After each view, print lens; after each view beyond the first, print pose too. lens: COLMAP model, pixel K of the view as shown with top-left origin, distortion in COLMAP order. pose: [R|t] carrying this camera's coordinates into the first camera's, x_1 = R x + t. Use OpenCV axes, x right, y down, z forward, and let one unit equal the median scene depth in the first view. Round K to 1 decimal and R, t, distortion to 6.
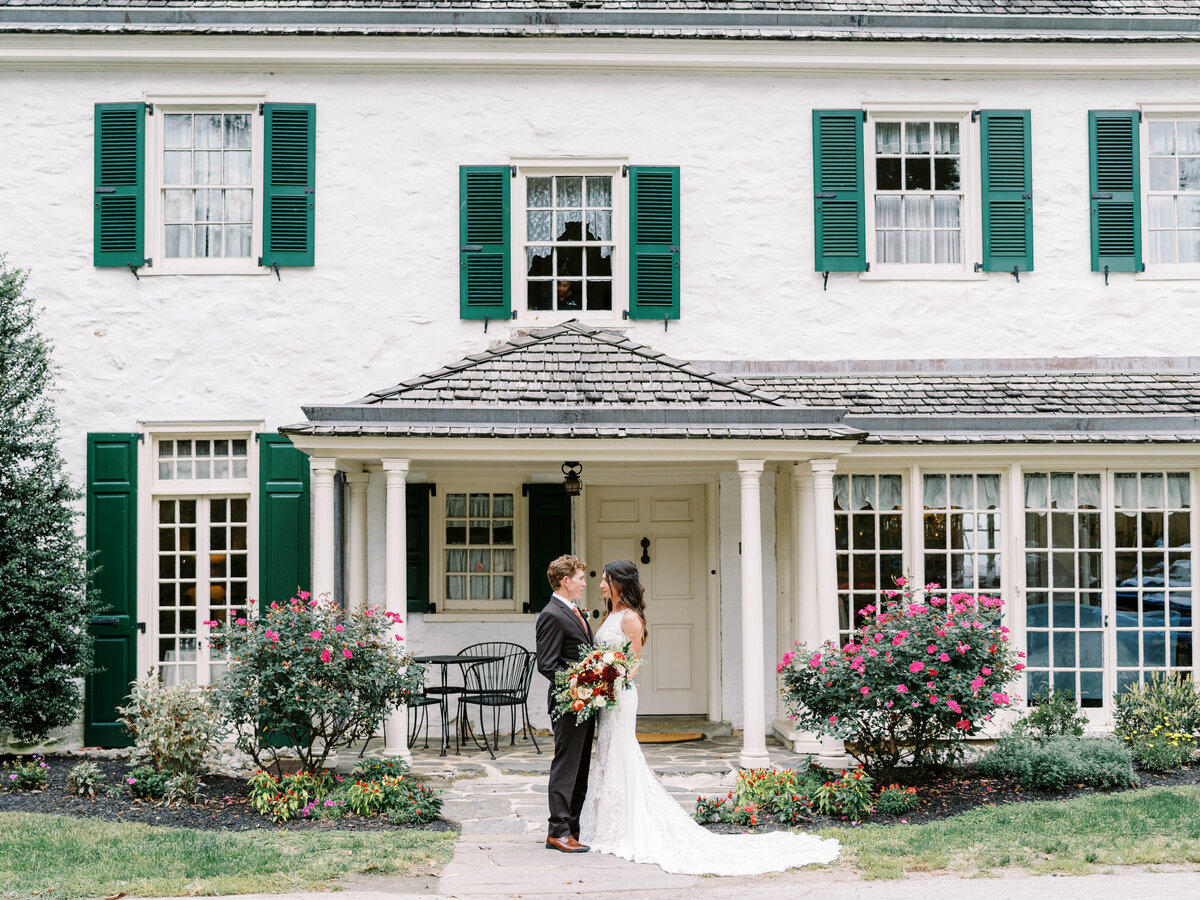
lens RADIAL K [[1891.4, 0, 603.8], [0, 1891.4, 454.4], [0, 0, 1]] dist [0.035848, 0.000000]
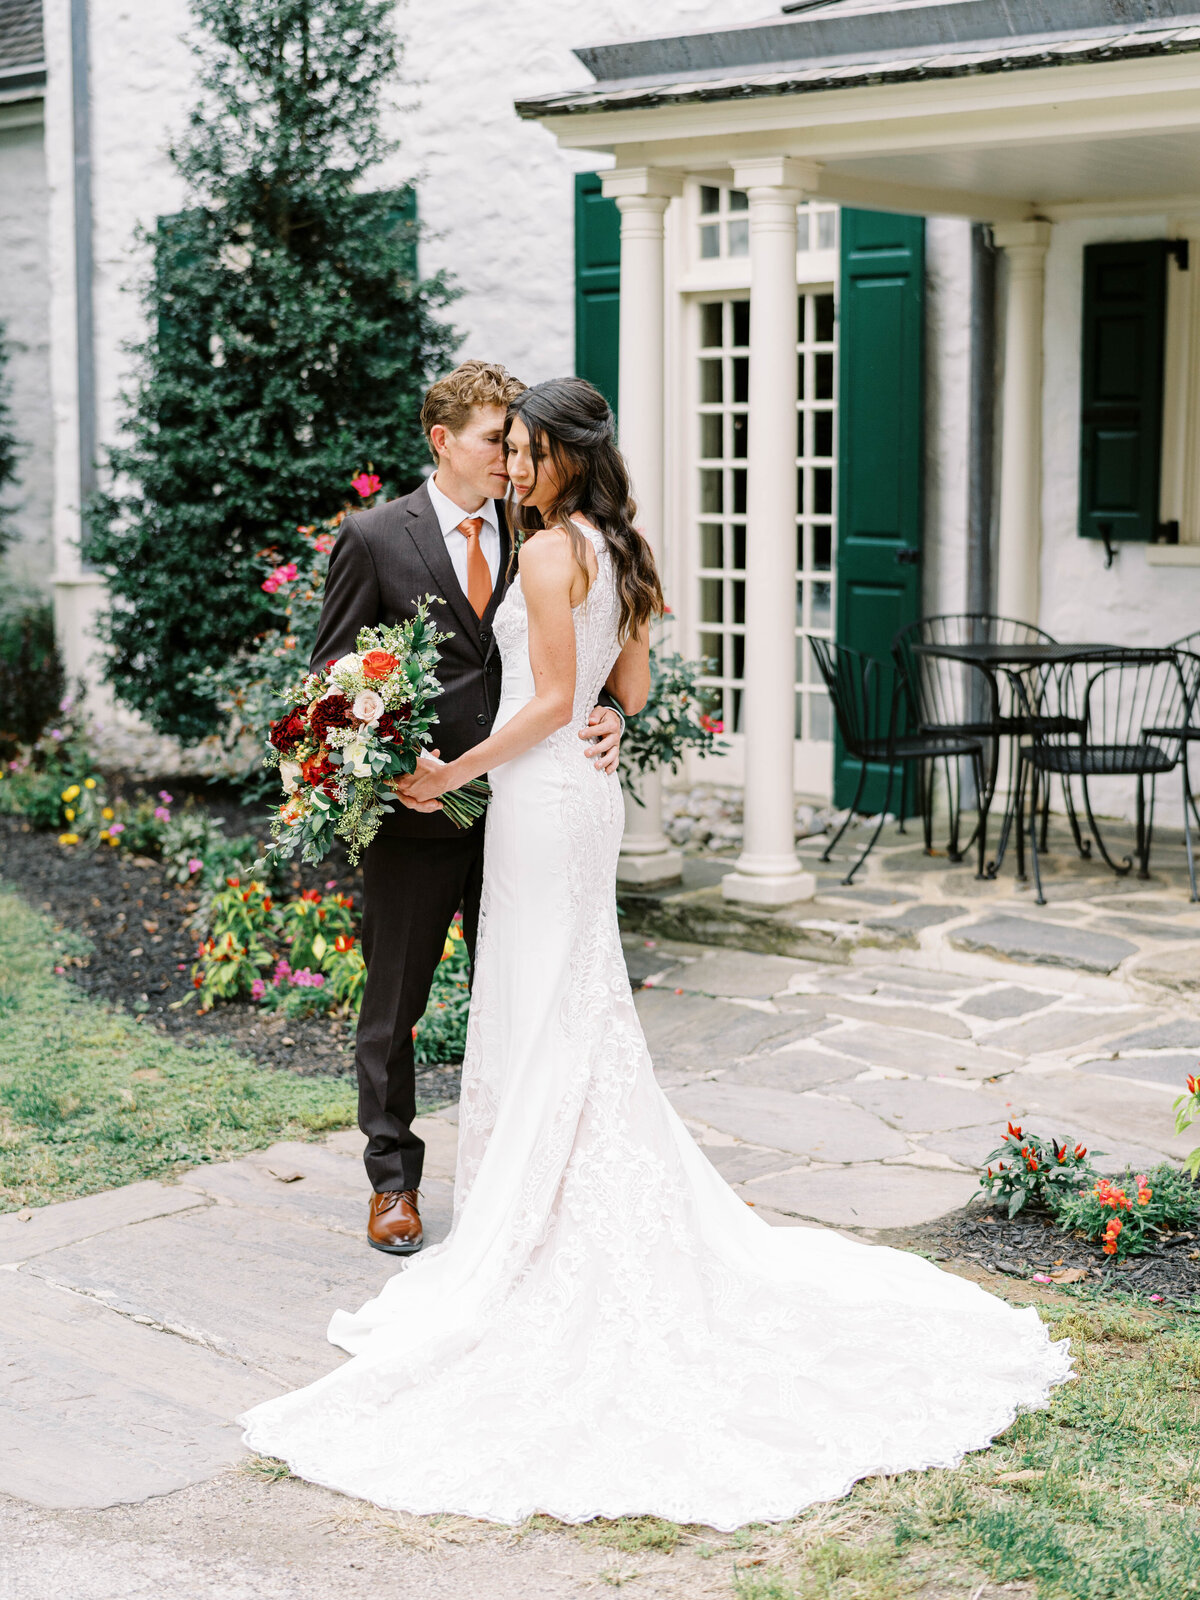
lens RADIAL K [[2521.8, 0, 604.6], [0, 2521.8, 795.1], [0, 0, 1]] dist [0.035848, 0.000000]
pose [[0.741372, 0.096690, -0.664092, 0.202051], [0.029652, 0.983880, 0.176354, 0.033681], [0.670438, -0.150436, 0.726555, 0.471621]]
